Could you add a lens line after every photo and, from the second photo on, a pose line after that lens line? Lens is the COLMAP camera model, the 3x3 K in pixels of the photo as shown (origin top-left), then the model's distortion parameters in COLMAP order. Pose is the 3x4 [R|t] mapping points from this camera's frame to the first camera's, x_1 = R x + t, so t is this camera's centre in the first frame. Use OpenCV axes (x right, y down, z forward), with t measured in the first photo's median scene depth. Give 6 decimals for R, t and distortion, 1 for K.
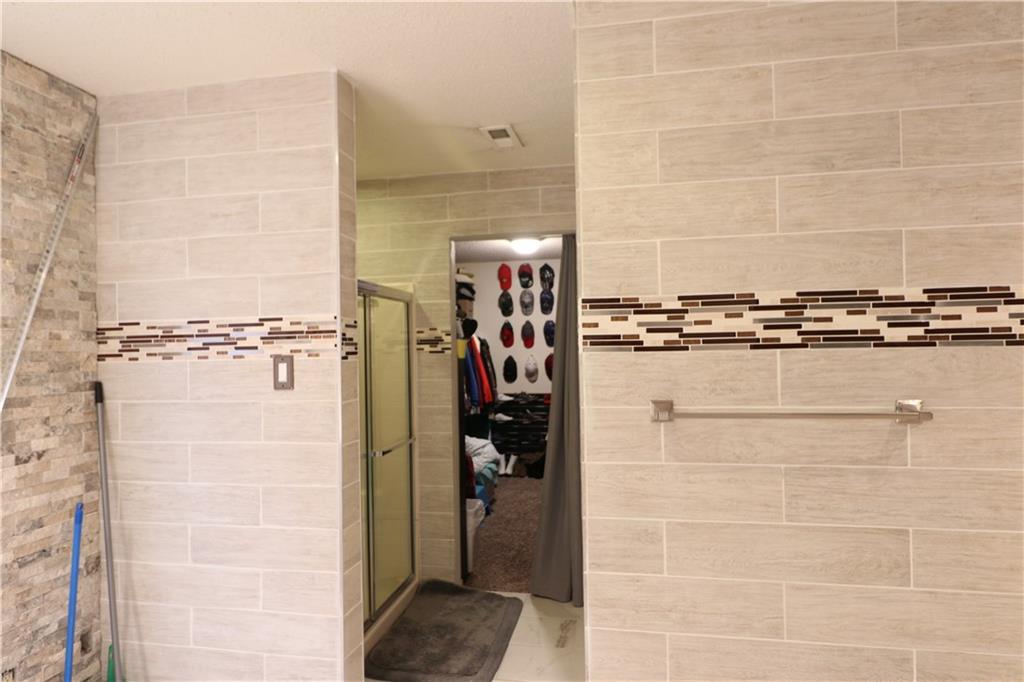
lens RADIAL K [[610.9, 0, 511.4], [0, 610.9, 343.9], [0, 0, 1]] dist [0.004983, 0.000389]
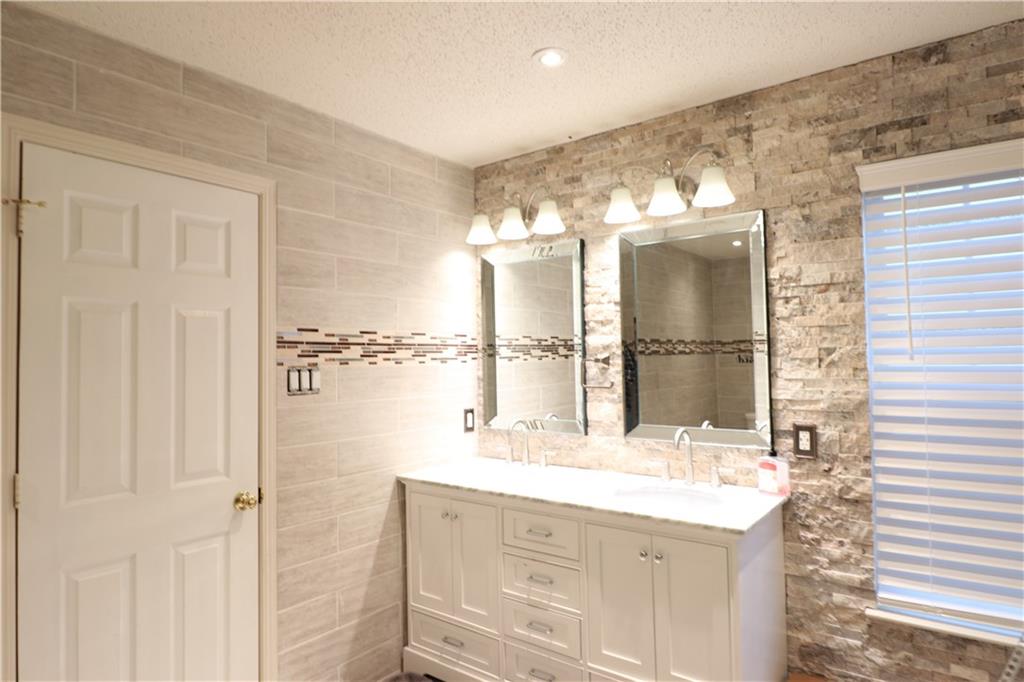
lens RADIAL K [[610.9, 0, 511.7], [0, 610.9, 341.8], [0, 0, 1]] dist [0.004983, 0.000389]
pose [[0.446329, 0.043165, 0.893827, -1.415671], [-0.004633, 0.998934, -0.045927, 0.033418], [-0.894857, 0.016358, 0.446053, 0.238465]]
